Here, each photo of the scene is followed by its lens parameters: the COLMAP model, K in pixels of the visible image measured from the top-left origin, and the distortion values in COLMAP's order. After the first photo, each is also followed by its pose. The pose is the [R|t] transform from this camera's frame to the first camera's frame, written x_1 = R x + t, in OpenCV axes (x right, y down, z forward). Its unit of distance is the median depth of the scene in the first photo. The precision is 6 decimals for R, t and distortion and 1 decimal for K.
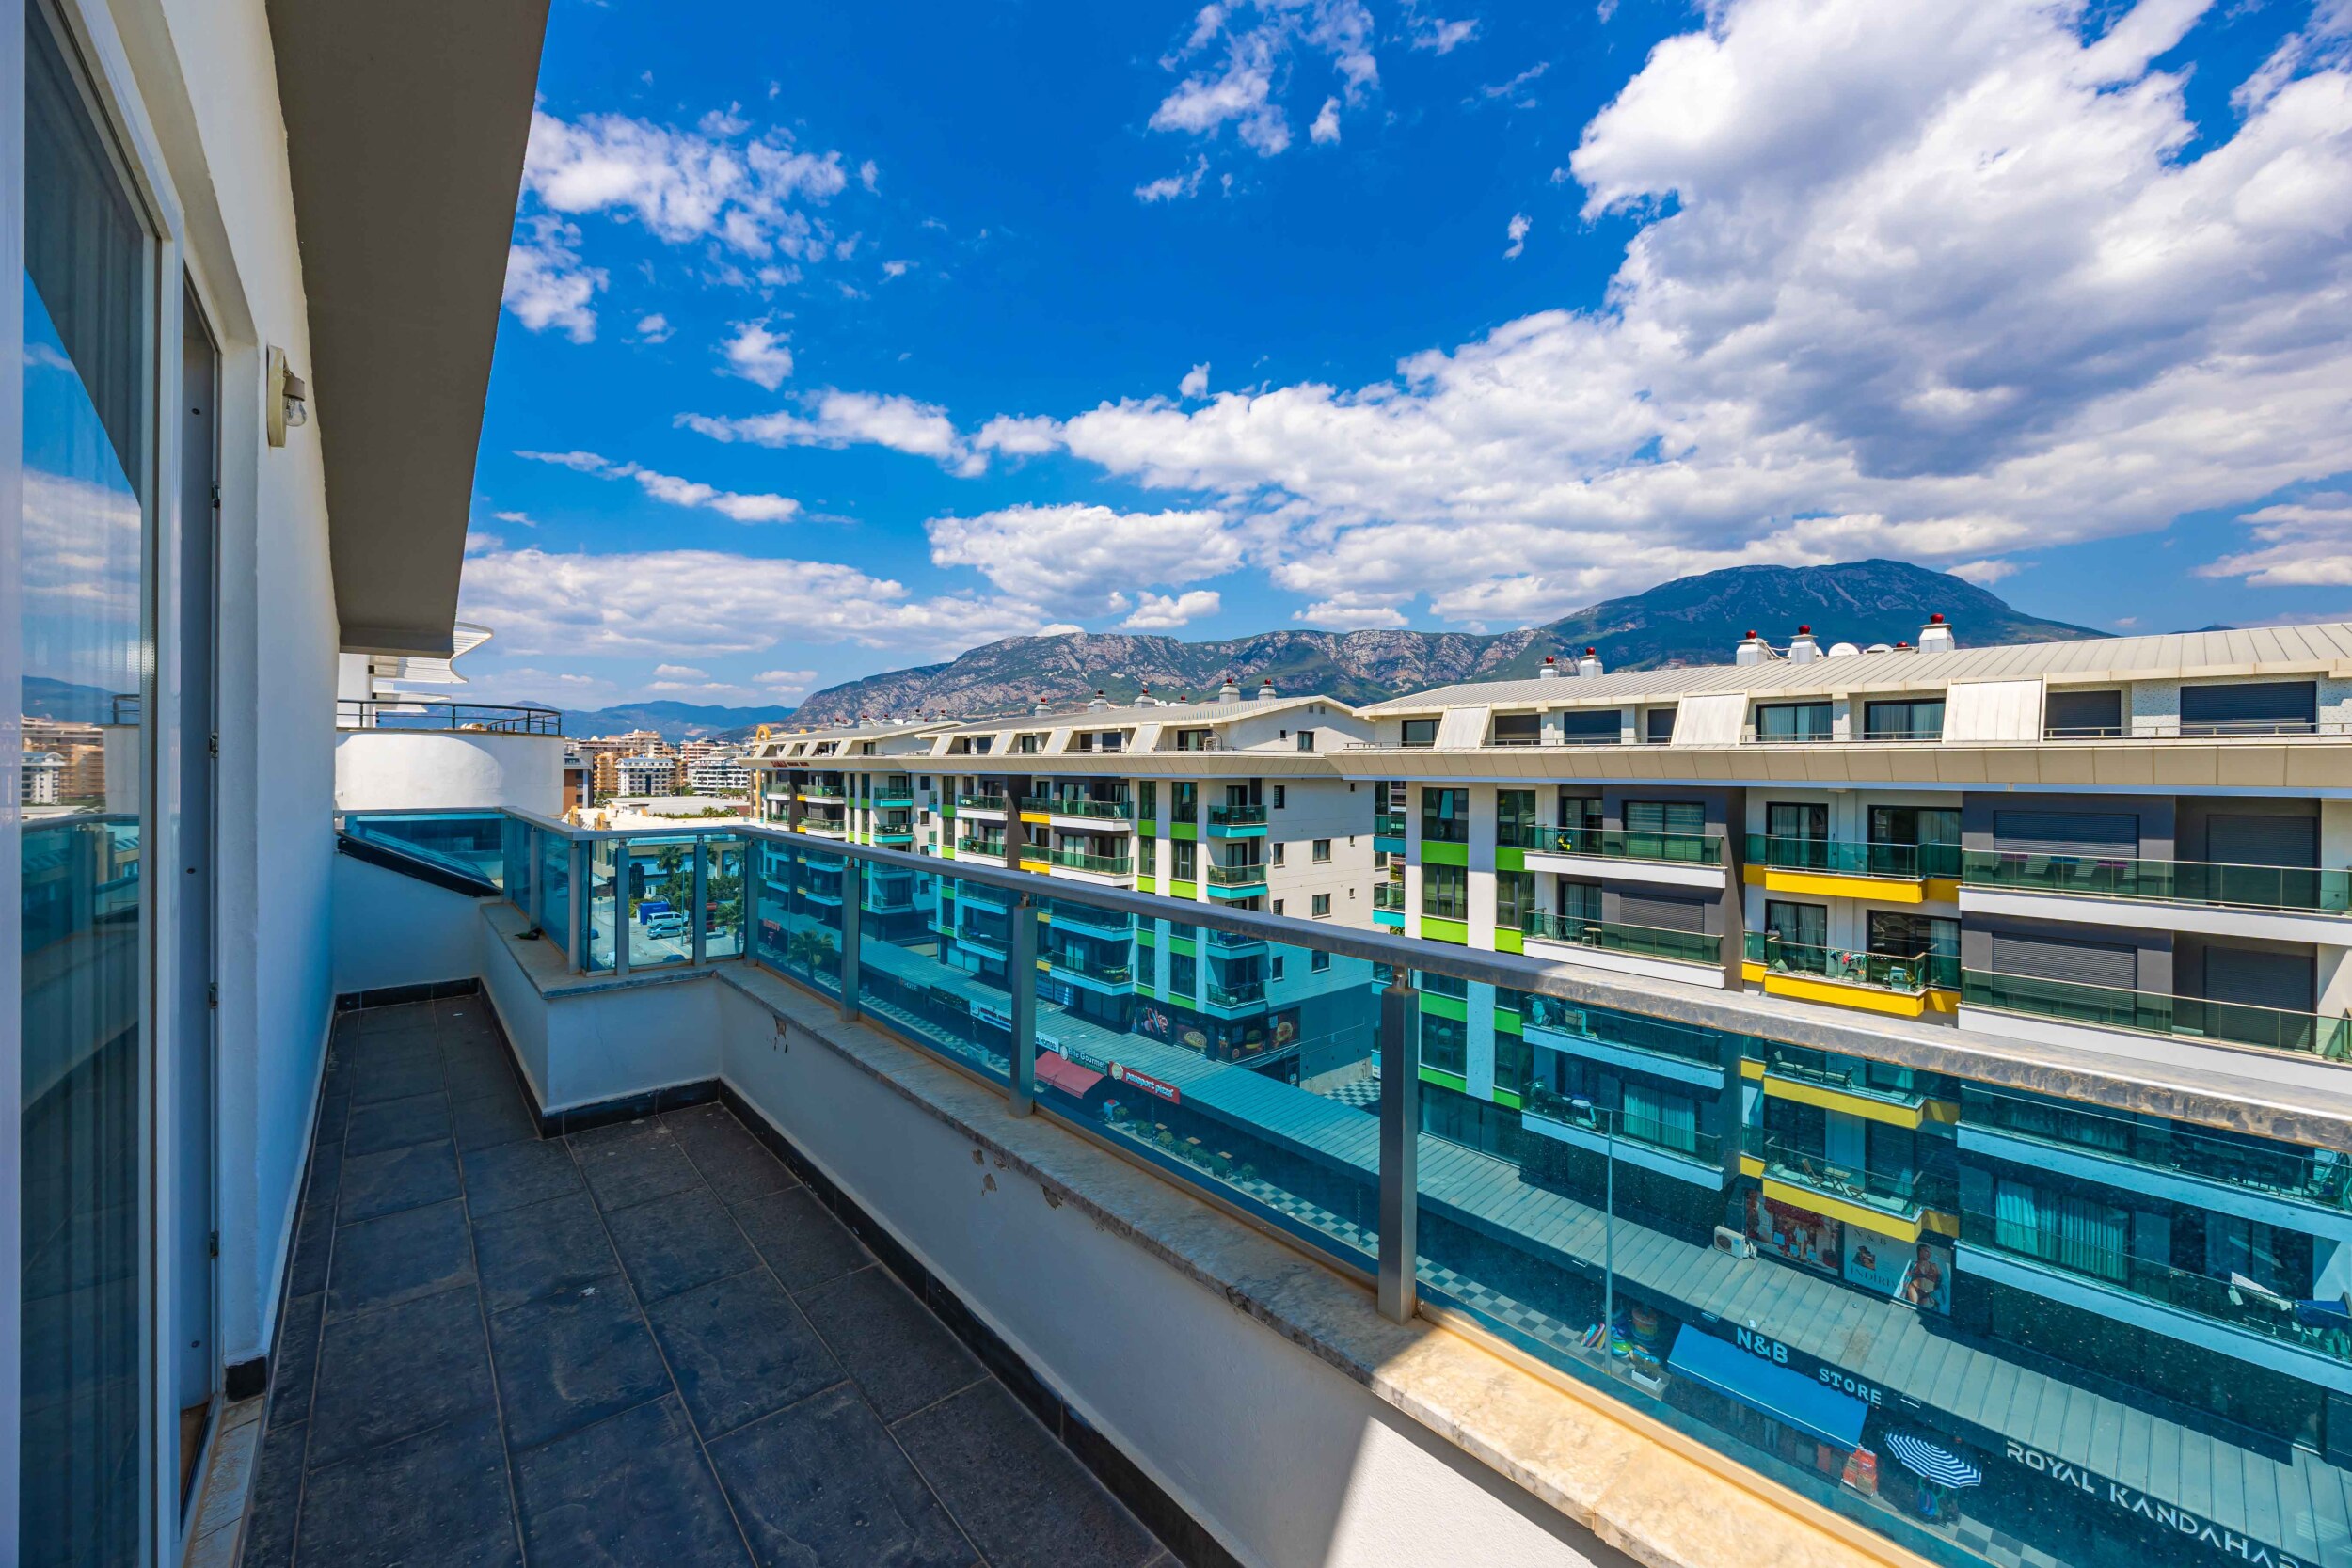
lens RADIAL K [[923.4, 0, 1181.8], [0, 923.4, 770.3], [0, 0, 1]] dist [0.000191, -0.000034]
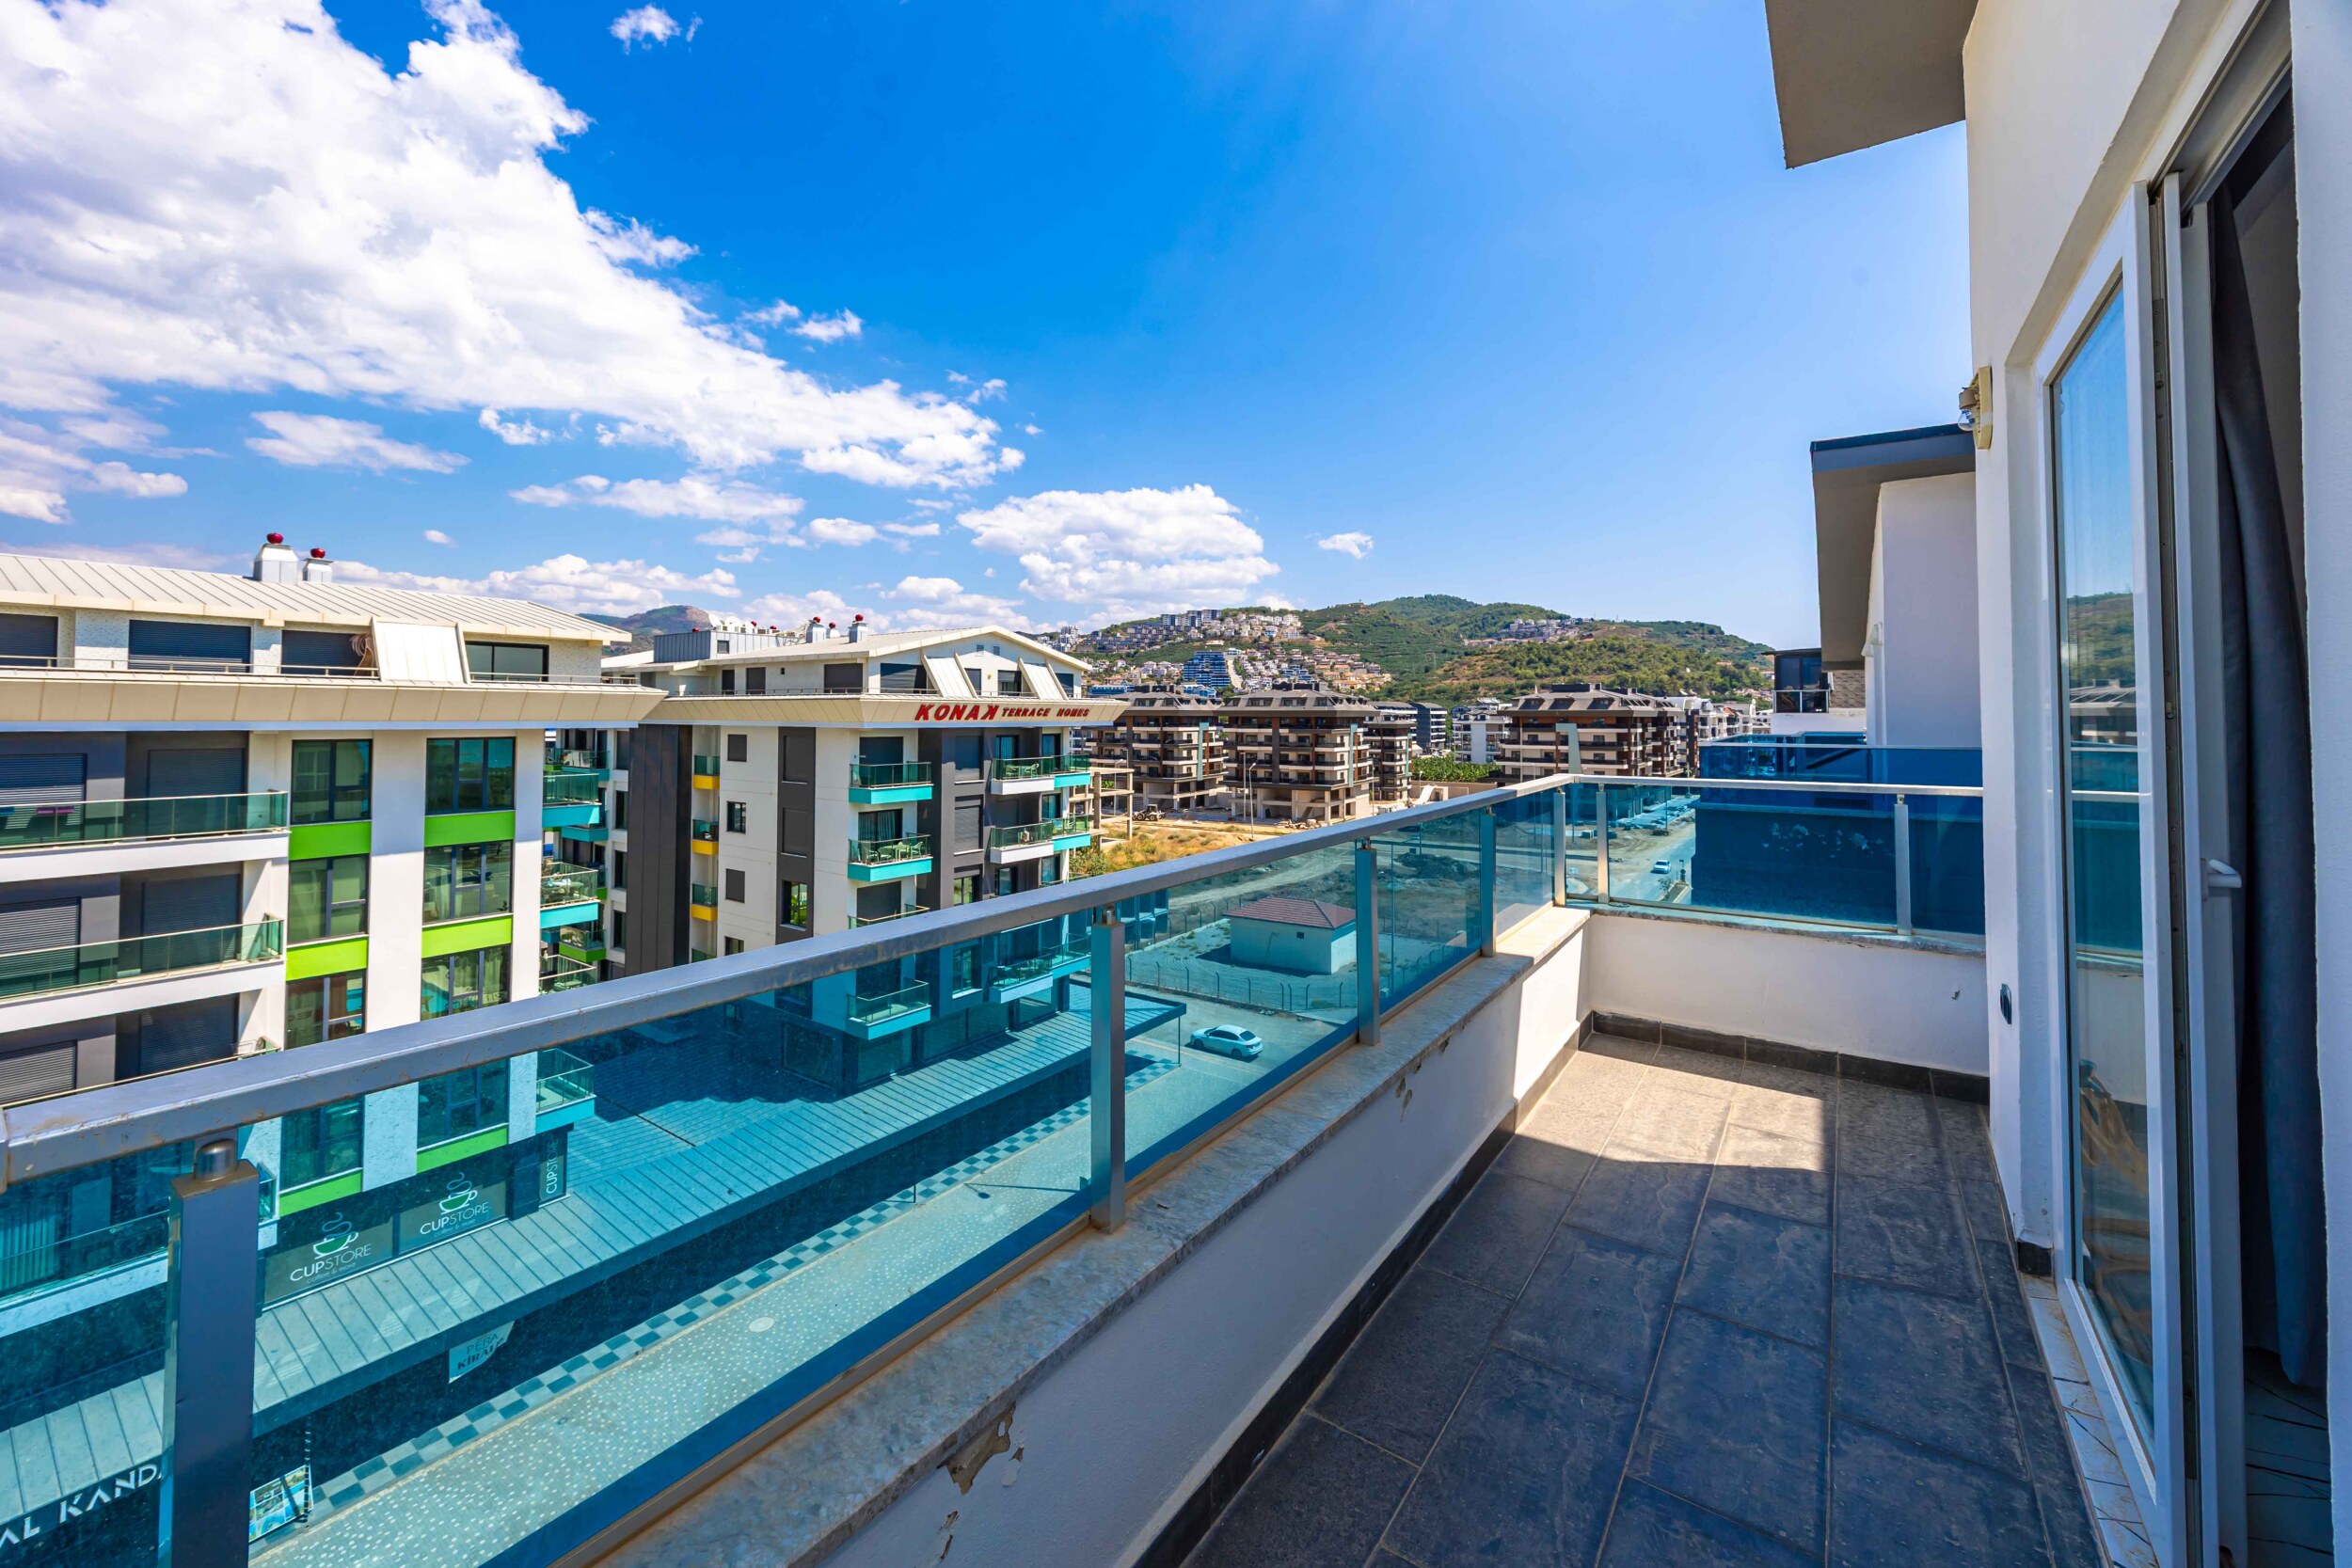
lens RADIAL K [[918.2, 0, 1186.4], [0, 918.2, 688.1], [0, 0, 1]] dist [-0.002202, -0.000568]
pose [[-0.236956, 0.022429, 0.971261, -0.124521], [-0.005433, 0.999687, -0.024411, -0.001319], [-0.971505, -0.011061, -0.236760, 0.155507]]
